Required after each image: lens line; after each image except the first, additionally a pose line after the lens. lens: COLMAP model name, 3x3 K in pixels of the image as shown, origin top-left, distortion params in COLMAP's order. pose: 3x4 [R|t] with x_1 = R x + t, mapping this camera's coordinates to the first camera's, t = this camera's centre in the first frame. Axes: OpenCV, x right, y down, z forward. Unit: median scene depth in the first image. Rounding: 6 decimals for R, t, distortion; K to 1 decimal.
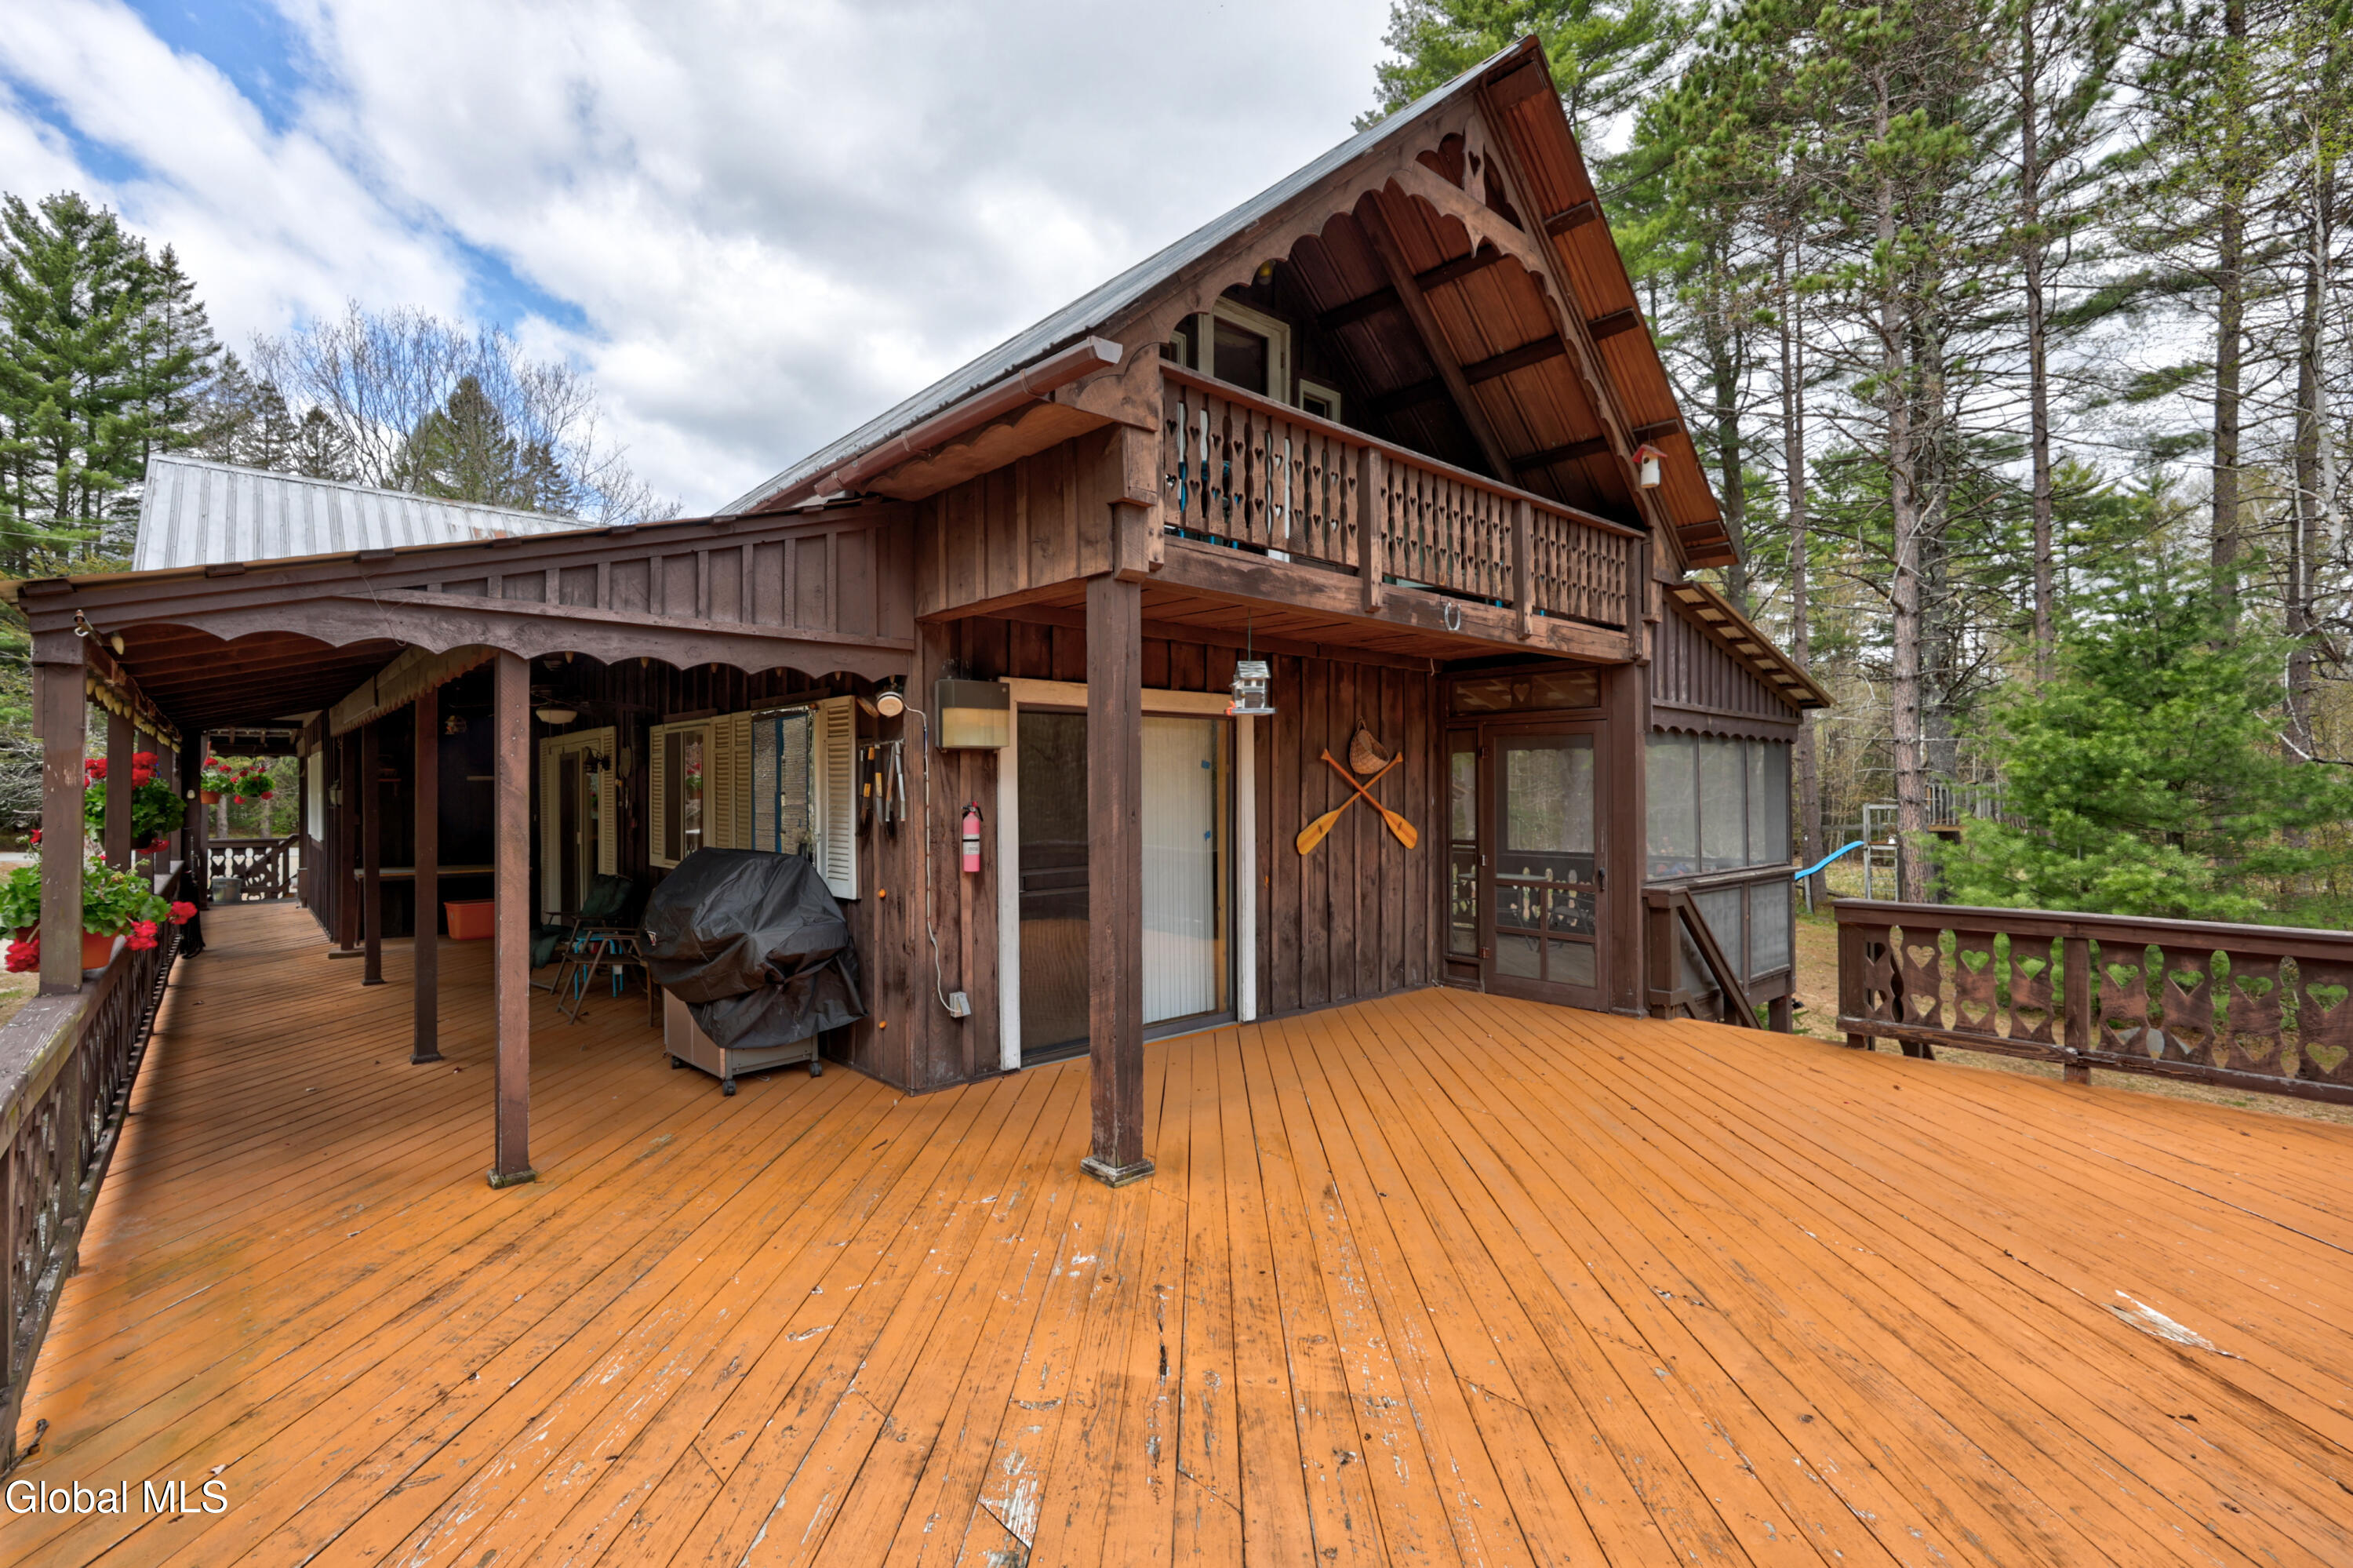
lens RADIAL K [[1036.3, 0, 1170.5], [0, 1036.3, 781.9], [0, 0, 1]] dist [-0.004938, -0.000868]
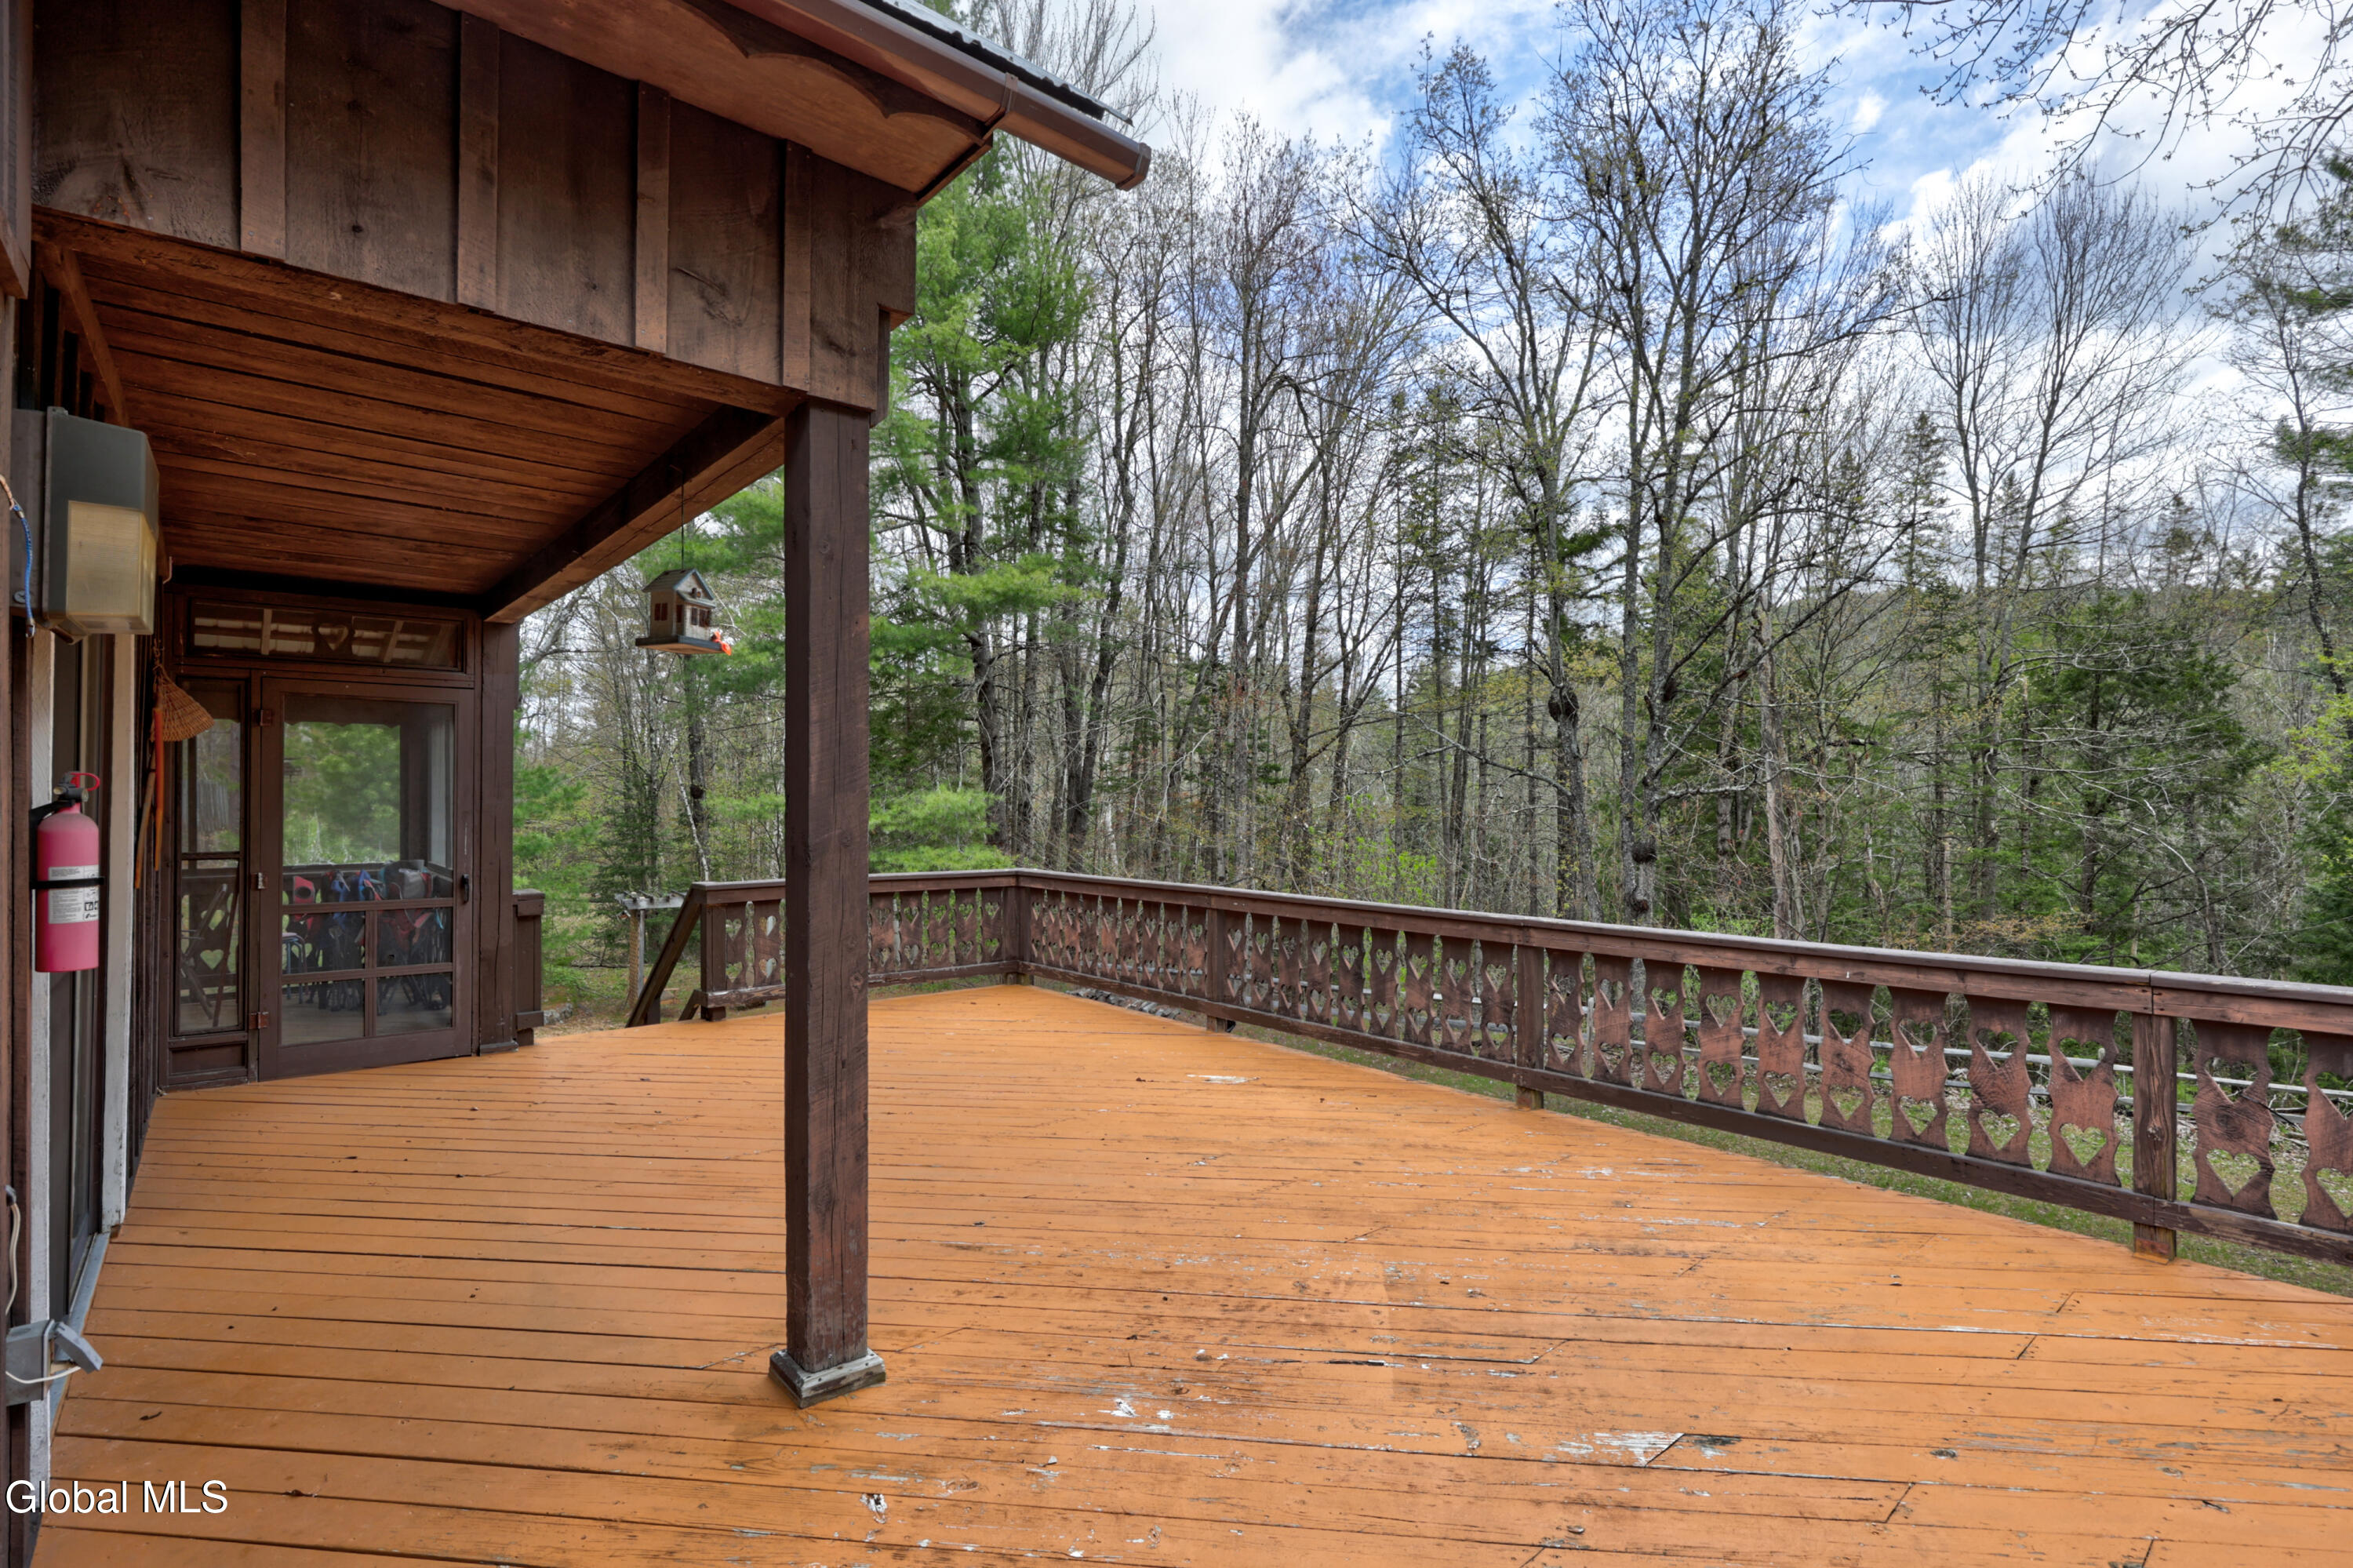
lens RADIAL K [[1072.8, 0, 1174.1], [0, 1072.8, 792.8], [0, 0, 1]] dist [-0.000468, 0.000100]
pose [[0.068485, -0.005322, 0.997638, -0.939985], [-0.003977, 0.999976, 0.005608, 0.033002], [-0.997644, -0.004351, 0.068463, 1.044919]]
